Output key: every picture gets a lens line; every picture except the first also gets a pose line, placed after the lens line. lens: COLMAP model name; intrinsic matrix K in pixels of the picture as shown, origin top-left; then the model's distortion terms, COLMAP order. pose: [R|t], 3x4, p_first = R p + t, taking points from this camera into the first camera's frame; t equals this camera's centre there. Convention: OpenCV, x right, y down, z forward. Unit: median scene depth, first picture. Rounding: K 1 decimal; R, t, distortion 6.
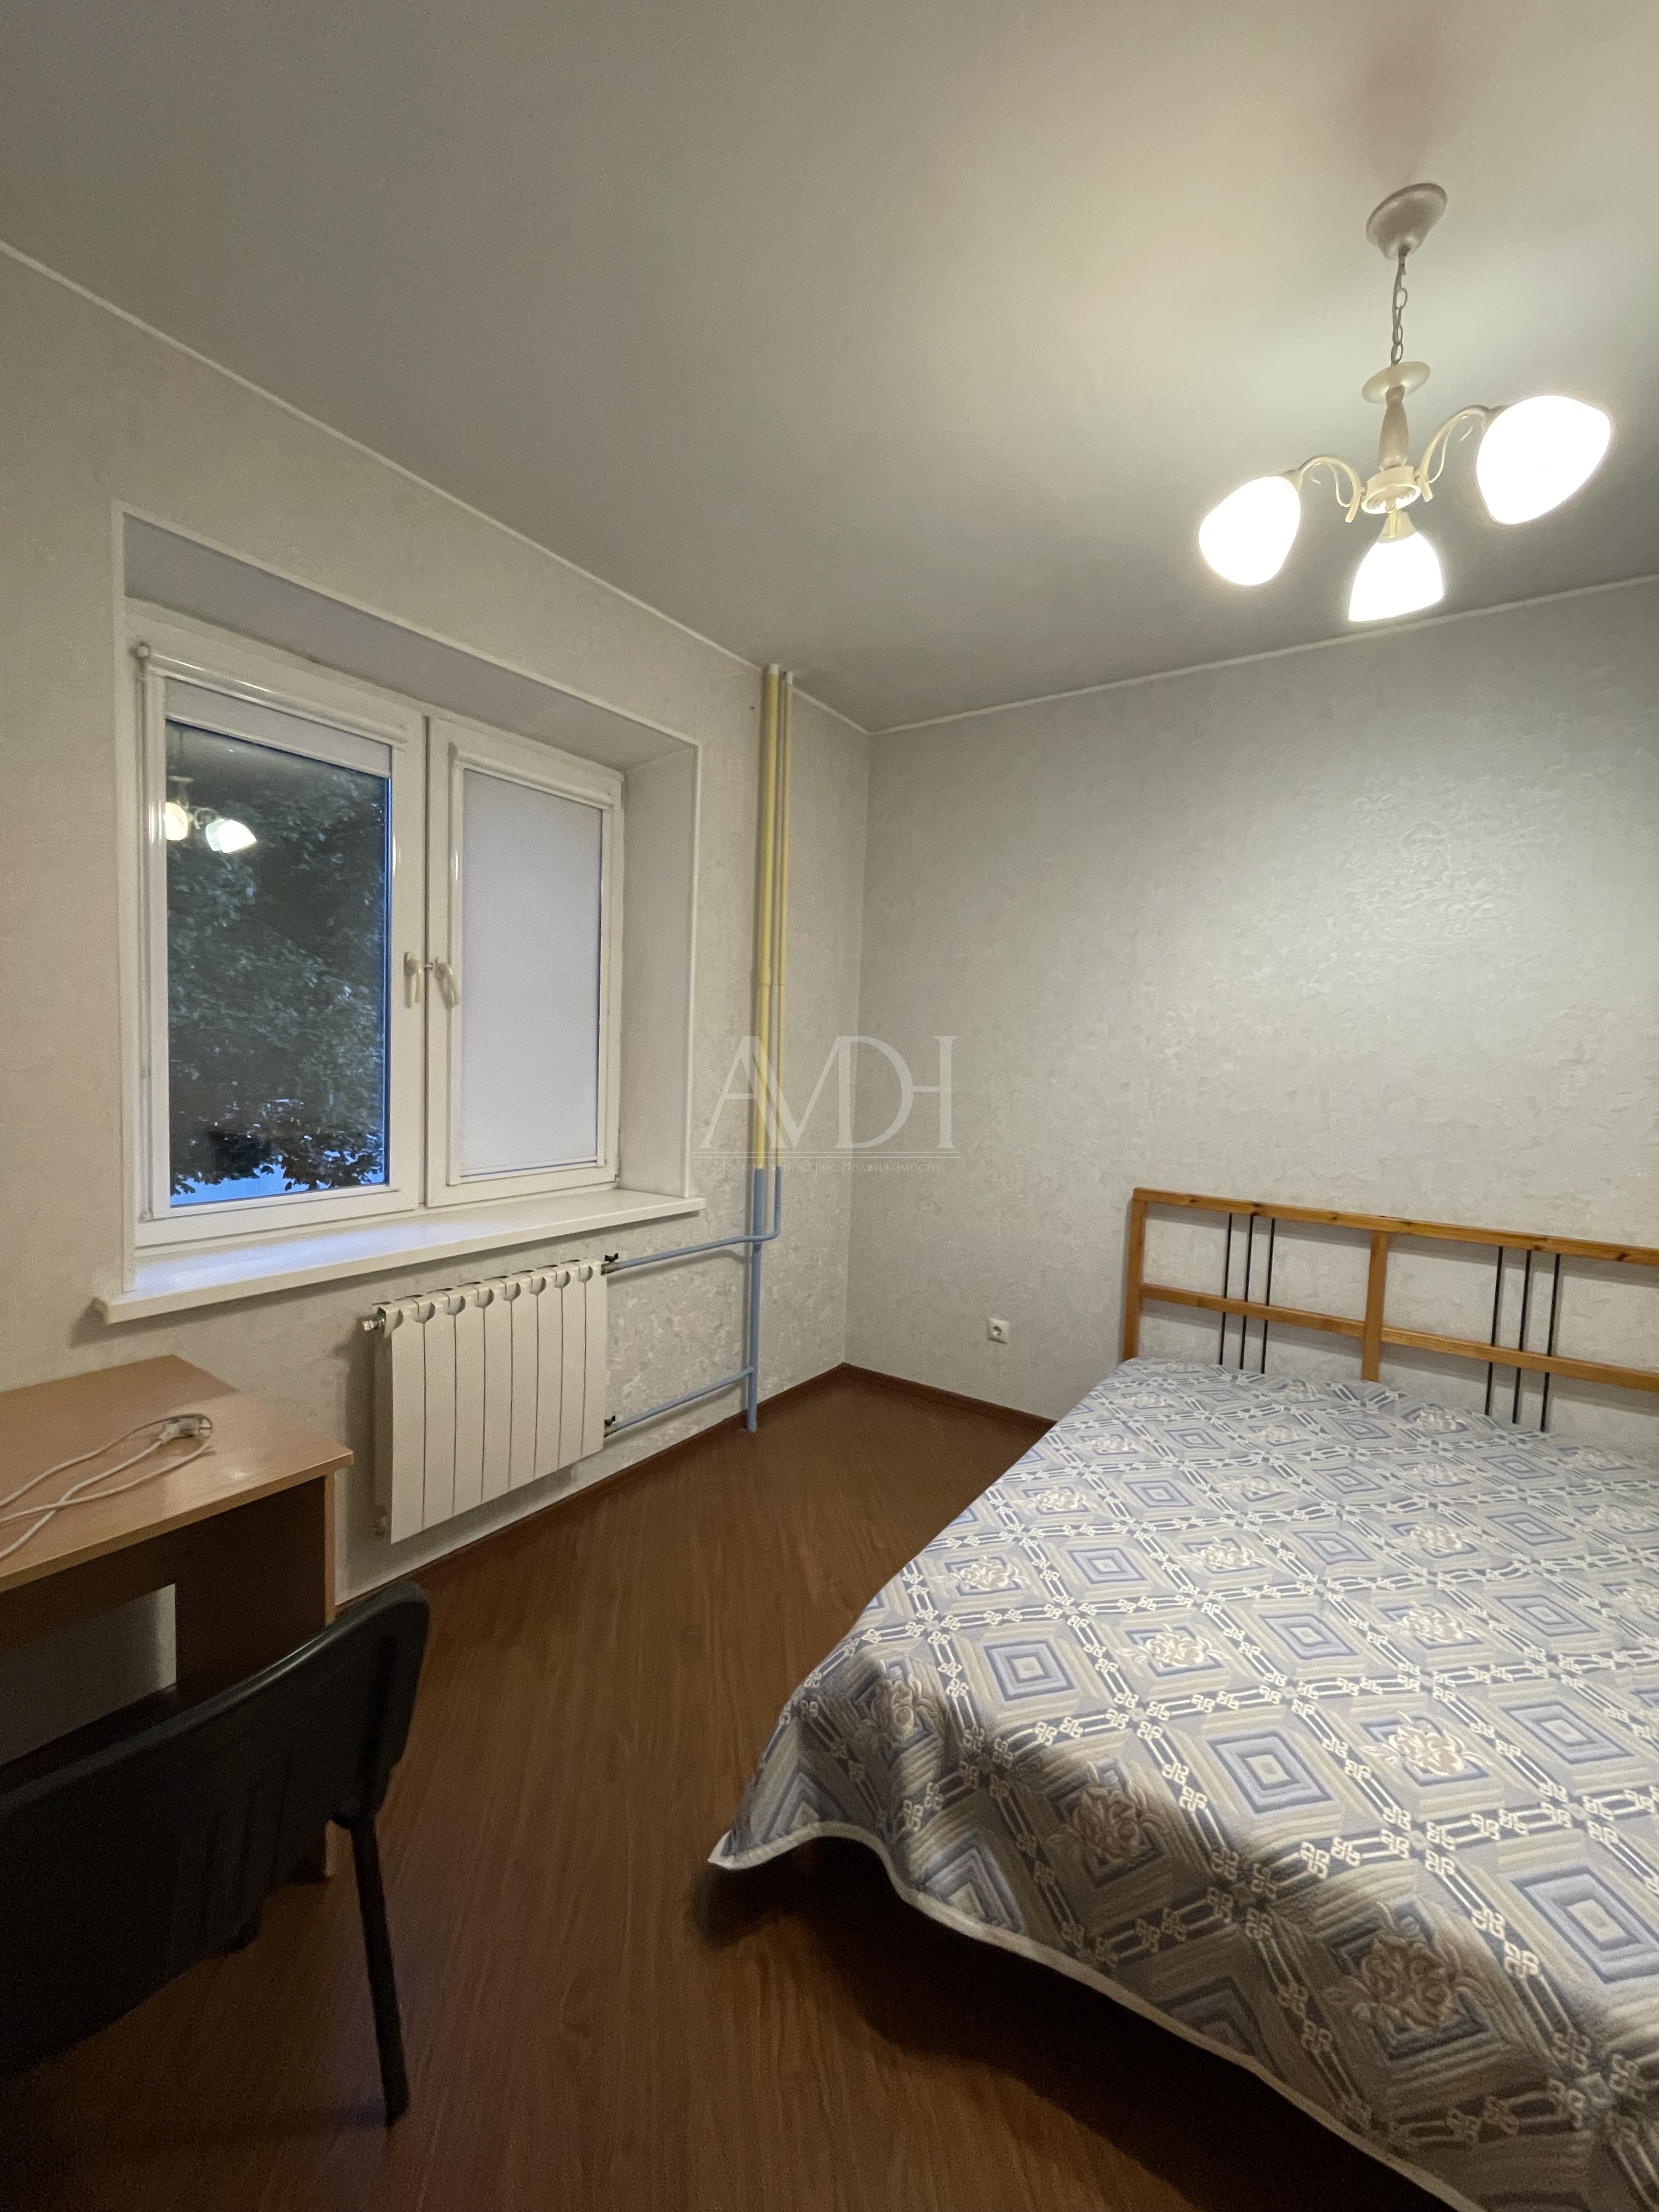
lens RADIAL K [[893.7, 0, 842.2], [0, 893.7, 1105.5], [0, 0, 1]] dist [-0.002489, -0.000856]
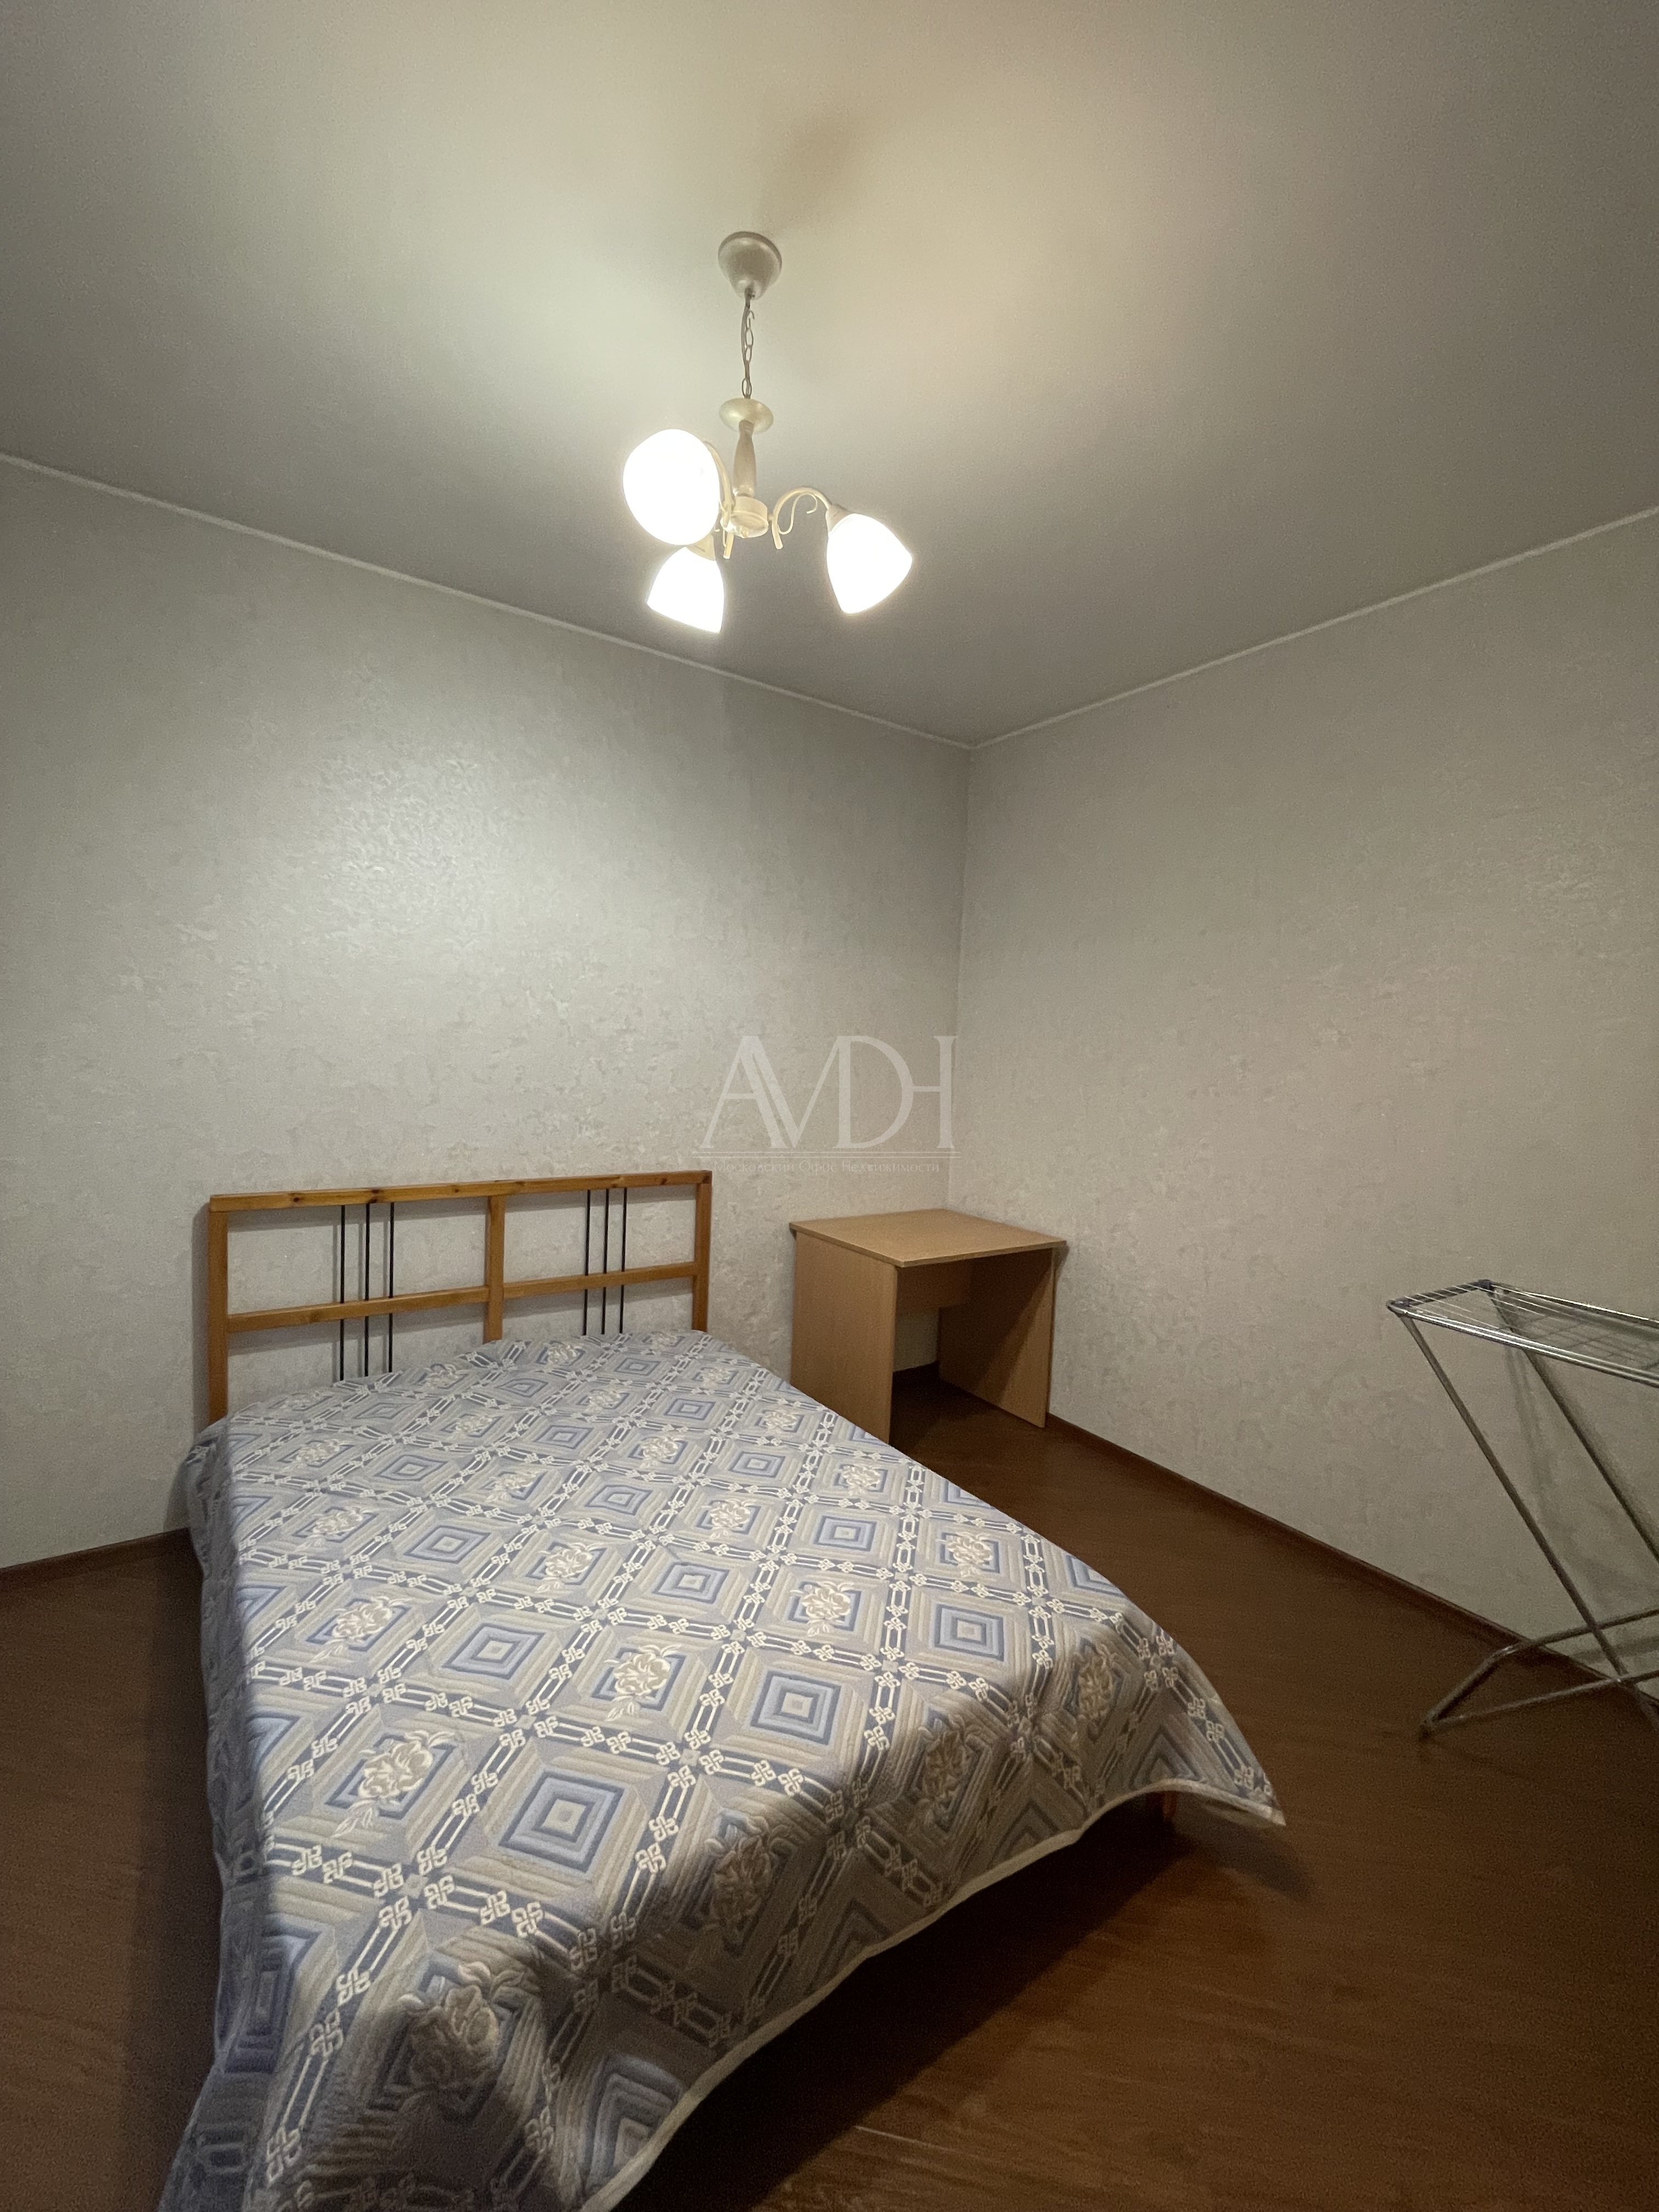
lens RADIAL K [[893.7, 0, 837.4], [0, 893.7, 1103.2], [0, 0, 1]] dist [-0.002489, -0.000856]
pose [[0.357634, -0.082475, 0.930213, -0.347261], [0.034627, 0.996579, 0.075046, -0.048716], [-0.933220, 0.005372, 0.359266, 0.429753]]
